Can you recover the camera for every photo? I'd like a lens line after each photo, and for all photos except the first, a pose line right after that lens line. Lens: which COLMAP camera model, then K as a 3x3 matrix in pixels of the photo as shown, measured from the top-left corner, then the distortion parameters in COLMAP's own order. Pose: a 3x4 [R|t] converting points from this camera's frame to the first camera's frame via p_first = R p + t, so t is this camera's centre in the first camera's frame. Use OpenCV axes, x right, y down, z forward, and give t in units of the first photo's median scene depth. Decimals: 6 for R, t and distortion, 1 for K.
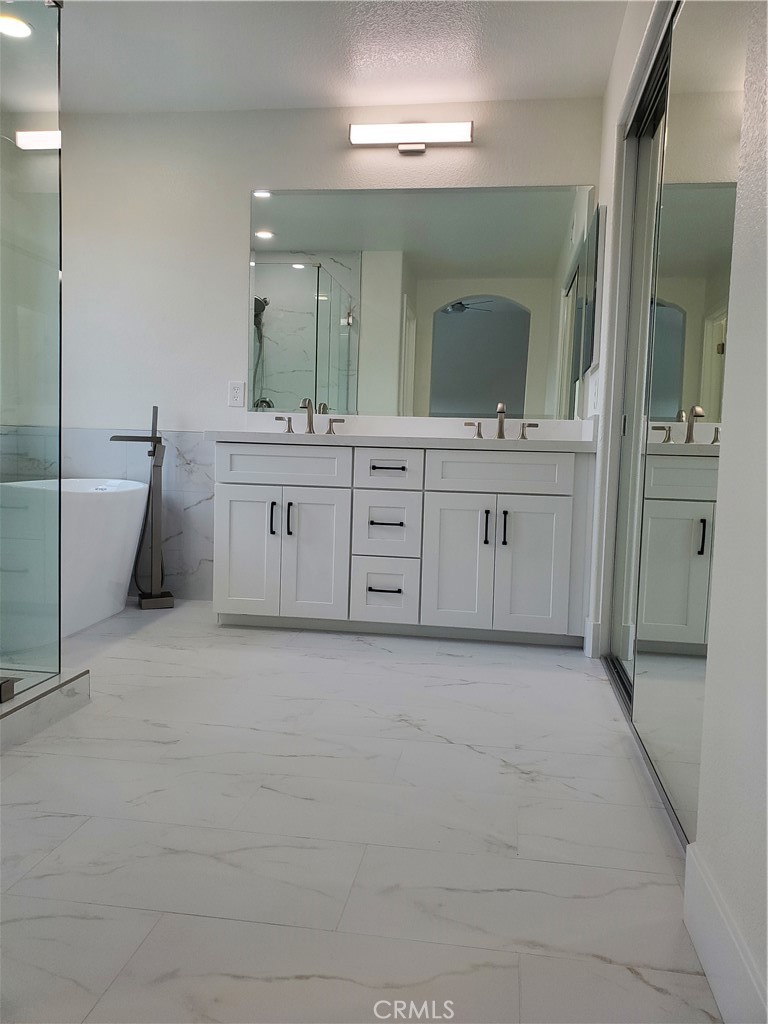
lens RADIAL K [[790.7, 0, 389.9], [0, 790.7, 511.8], [0, 0, 1]] dist [0.060049, -0.003253]
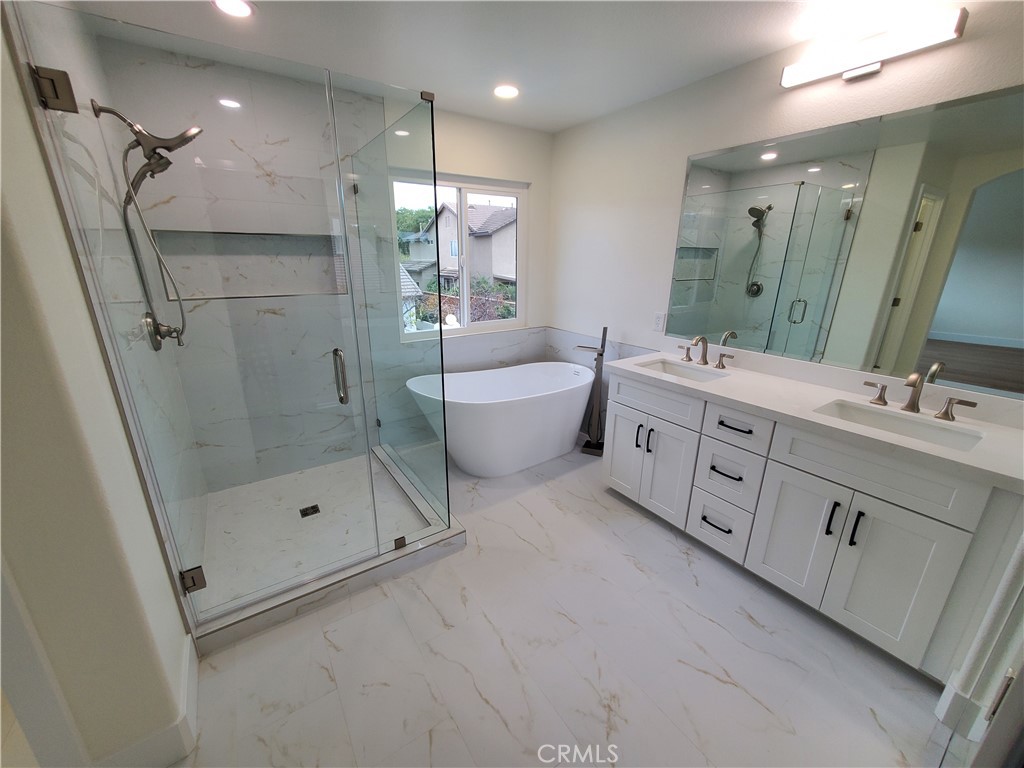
lens RADIAL K [[399.6, 0, 508.0], [0, 399.6, 386.2], [0, 0, 1]] dist [-0.005992, -0.000095]
pose [[0.666646, 0.200419, -0.717924, 0.167051], [-0.041140, 0.971598, 0.233034, -0.219162], [0.744238, -0.125816, 0.655958, 0.407070]]
